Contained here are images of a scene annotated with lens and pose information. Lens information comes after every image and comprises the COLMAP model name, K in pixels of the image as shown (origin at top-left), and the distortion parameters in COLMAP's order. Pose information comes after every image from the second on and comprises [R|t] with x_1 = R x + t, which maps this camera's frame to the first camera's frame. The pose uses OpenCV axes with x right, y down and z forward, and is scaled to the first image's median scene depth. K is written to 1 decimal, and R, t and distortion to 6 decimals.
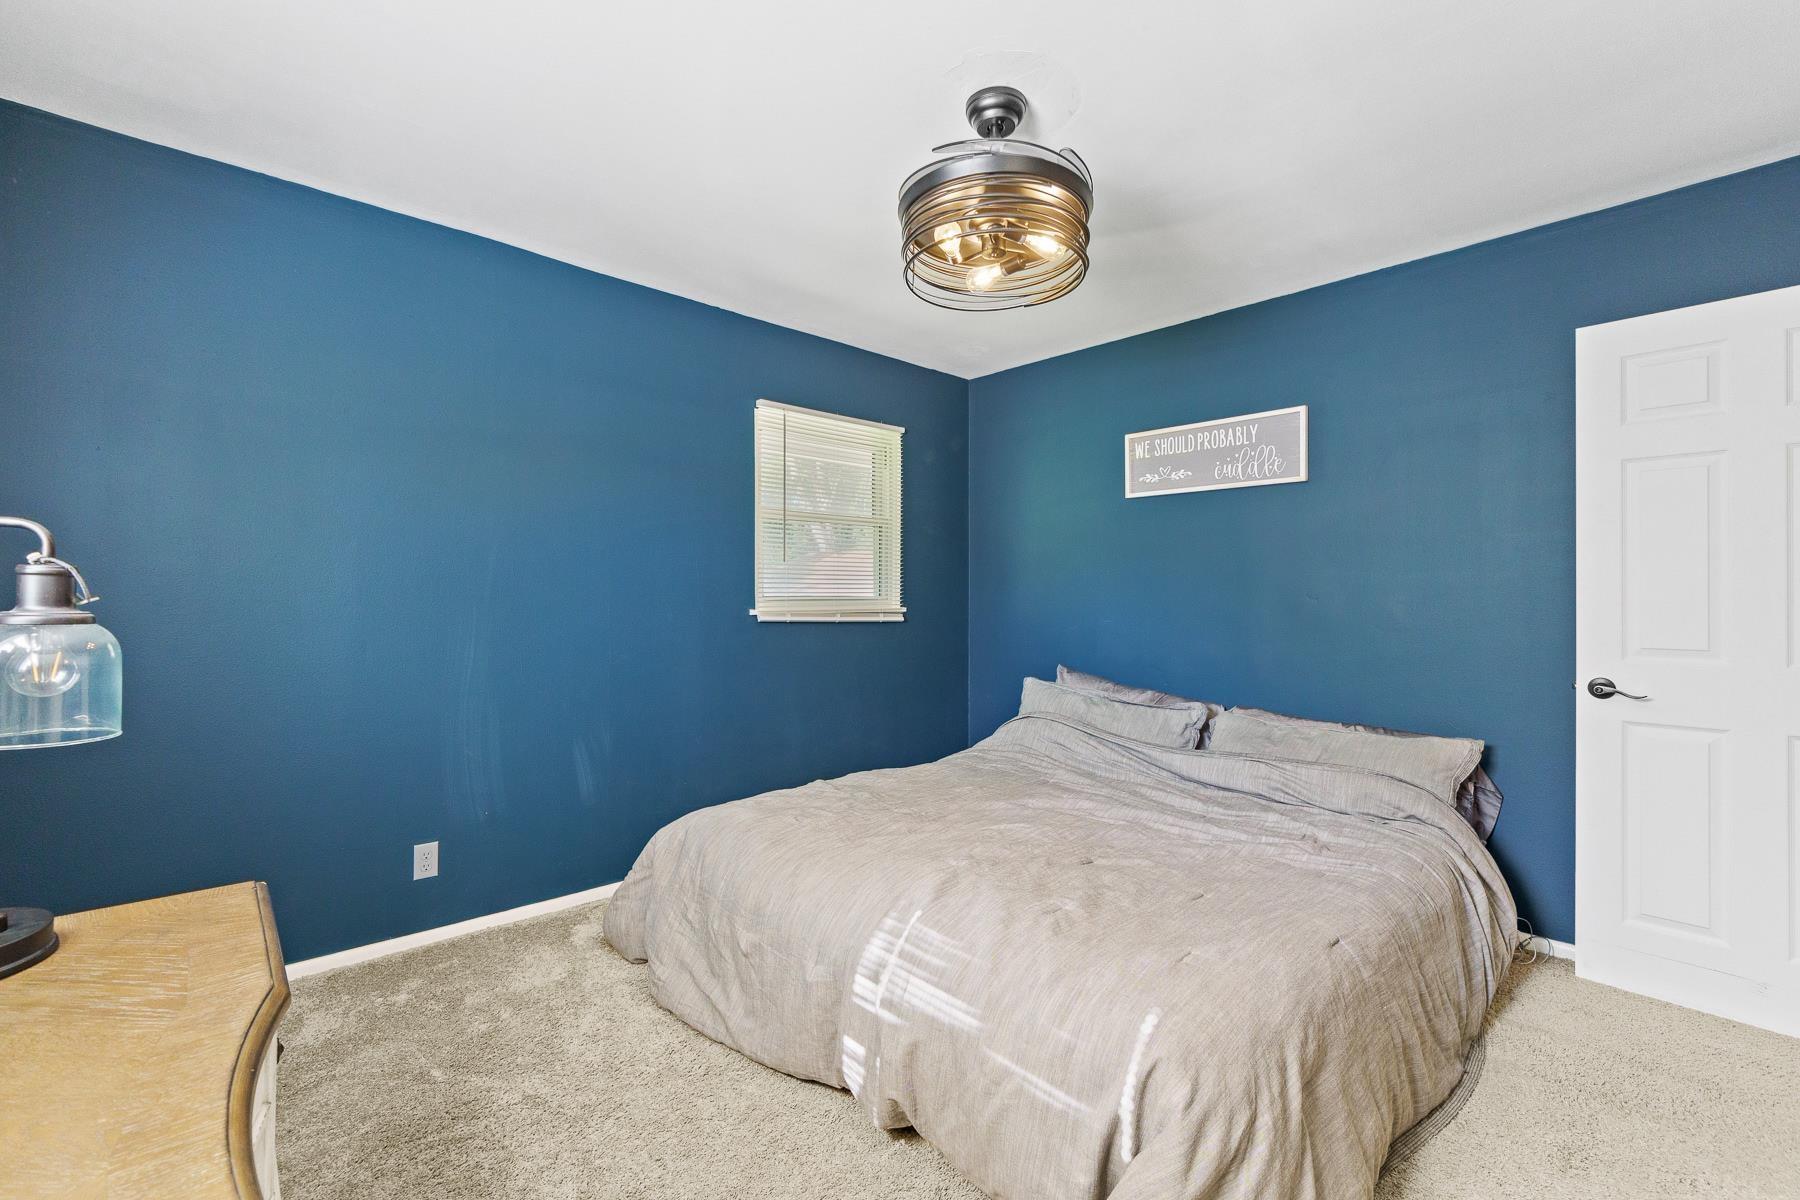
lens RADIAL K [[760.0, 0, 893.8], [0, 760.0, 596.1], [0, 0, 1]] dist [-0.001361, 0.000593]
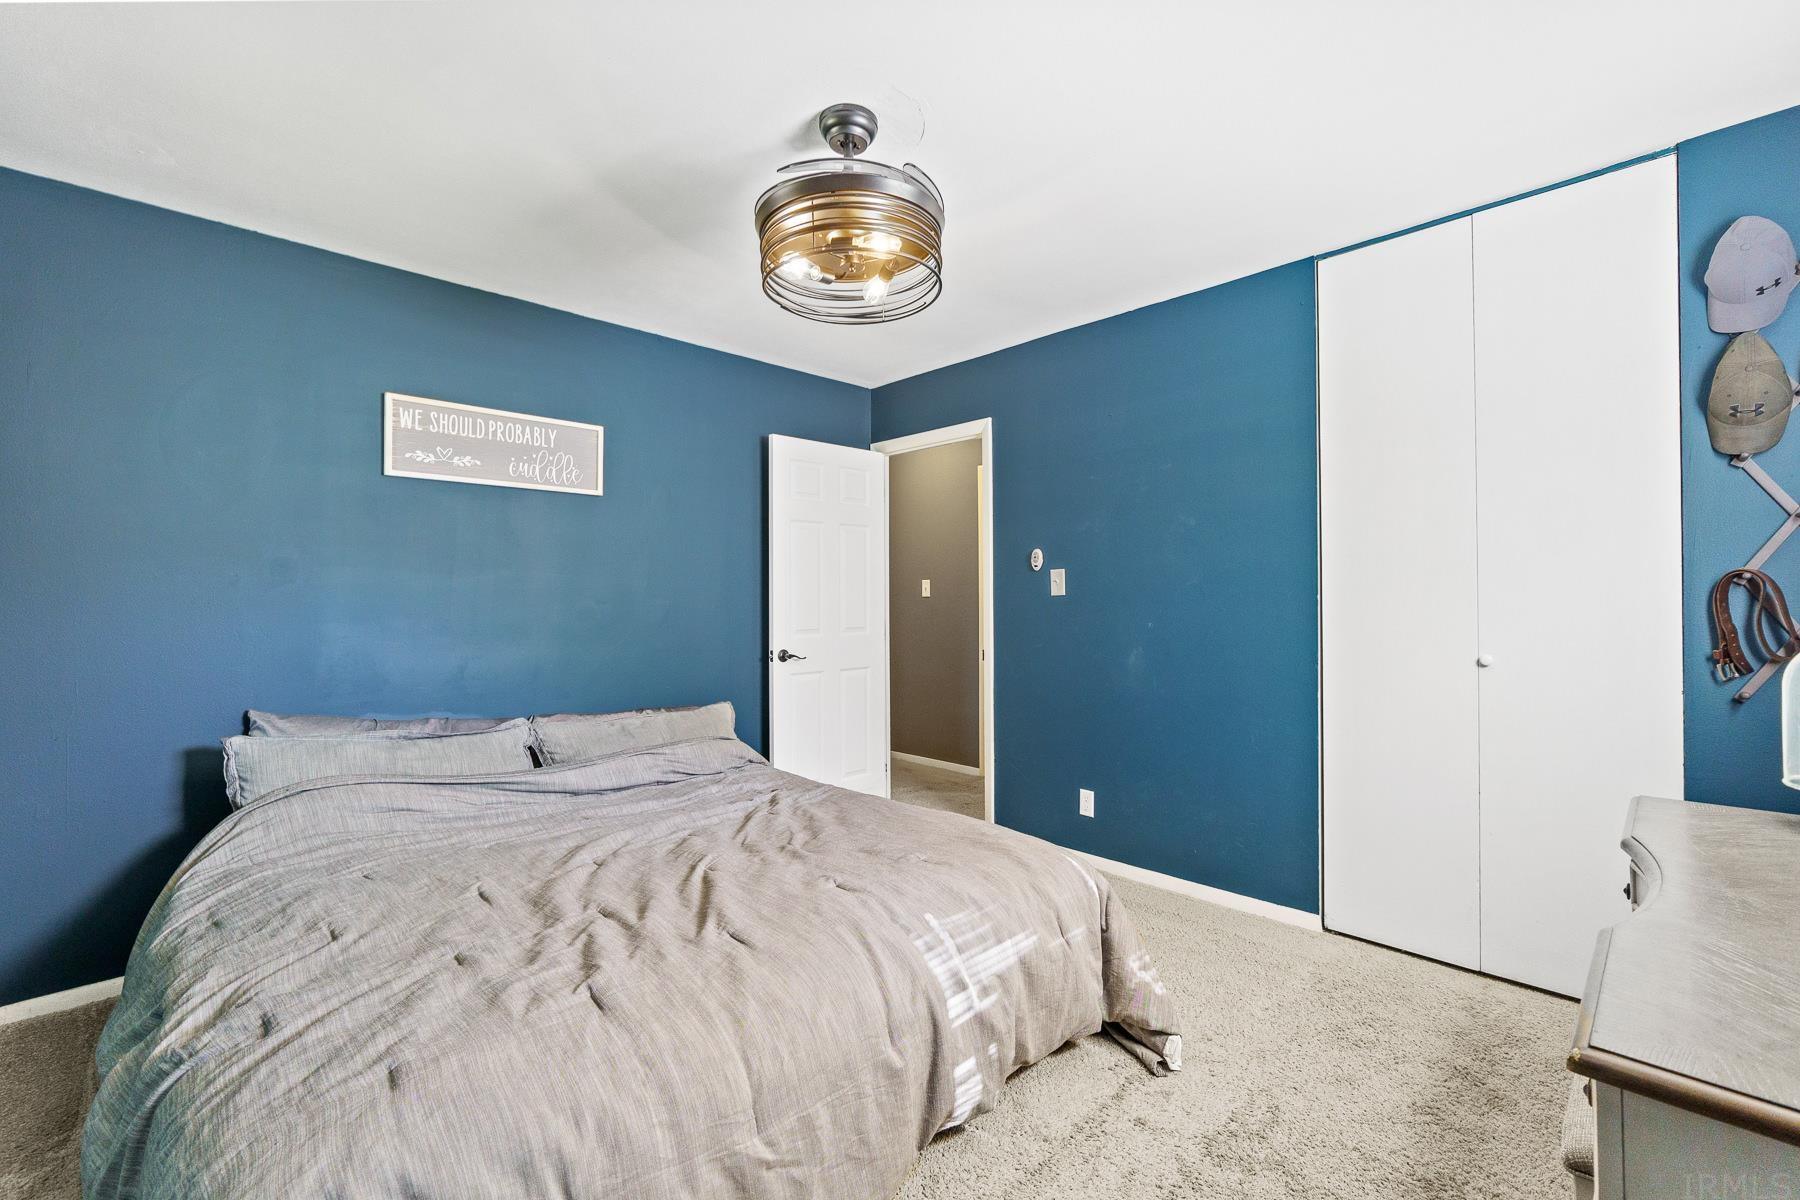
lens RADIAL K [[760.0, 0, 892.6], [0, 760.0, 593.9], [0, 0, 1]] dist [-0.001361, 0.000593]
pose [[-0.018330, 0.001233, 0.999831, -0.527741], [0.002802, 0.999995, -0.001181, -0.007729], [-0.999828, 0.002780, -0.018333, 0.569401]]
